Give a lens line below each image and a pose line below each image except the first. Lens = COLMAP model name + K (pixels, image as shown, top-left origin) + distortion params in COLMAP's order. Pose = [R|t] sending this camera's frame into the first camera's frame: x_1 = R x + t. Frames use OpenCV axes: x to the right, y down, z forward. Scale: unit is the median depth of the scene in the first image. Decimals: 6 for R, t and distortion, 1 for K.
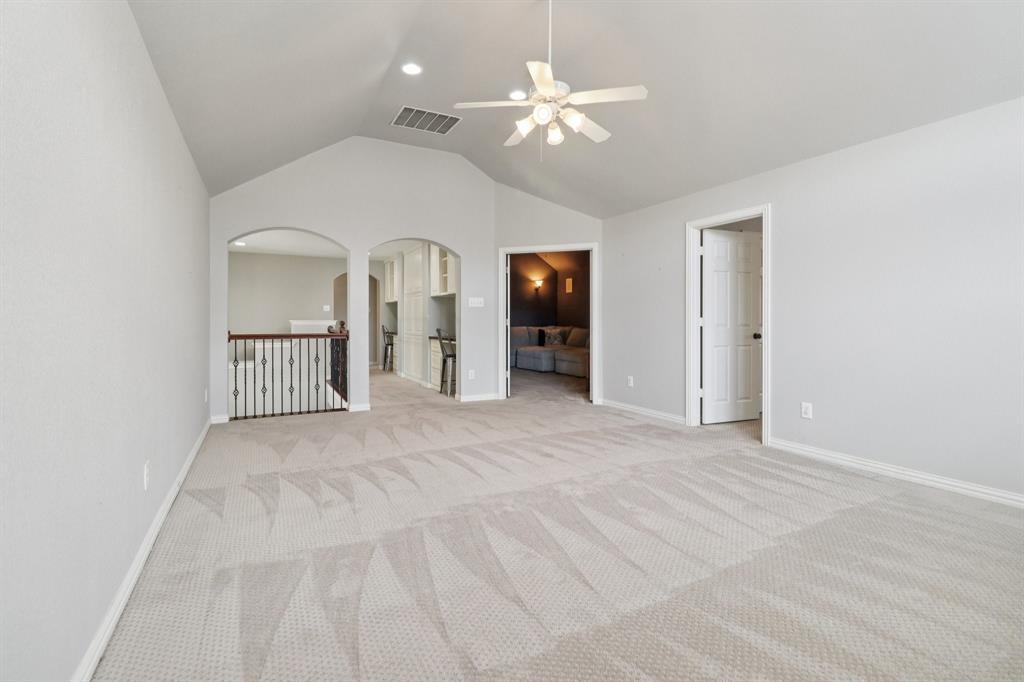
lens RADIAL K [[472.1, 0, 502.2], [0, 472.1, 331.0], [0, 0, 1]] dist [0.005677, -0.005769]
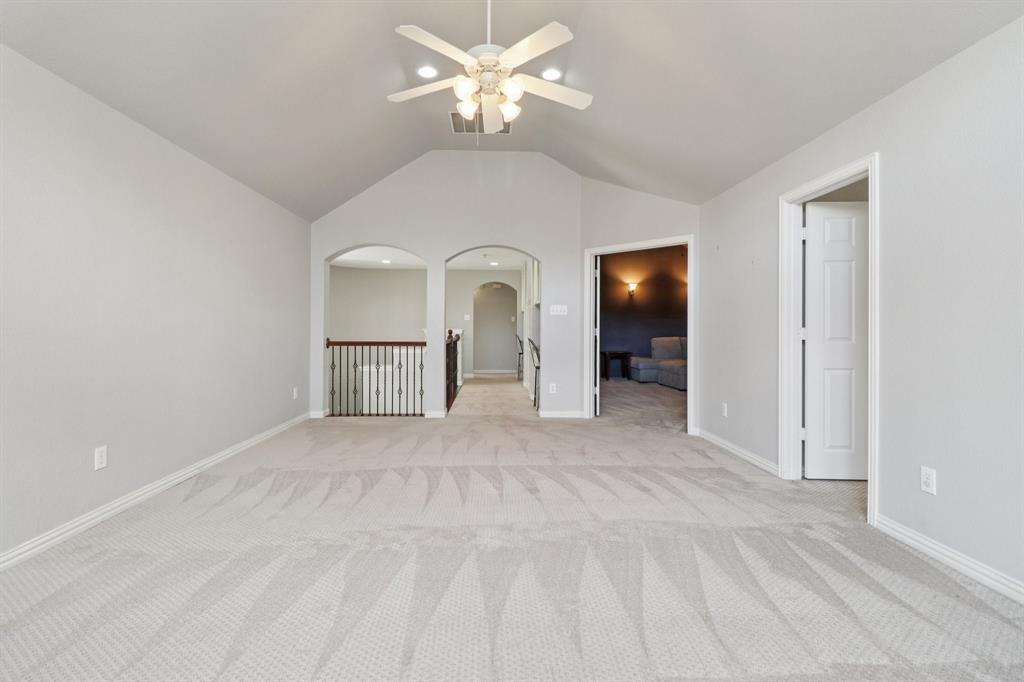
lens RADIAL K [[472.1, 0, 509.7], [0, 472.1, 335.2], [0, 0, 1]] dist [0.005677, -0.005769]
pose [[0.903538, 0.009975, -0.428393, 0.306222], [-0.014252, 0.999875, -0.006778, -0.005256], [0.428272, 0.012230, 0.903567, 0.158824]]
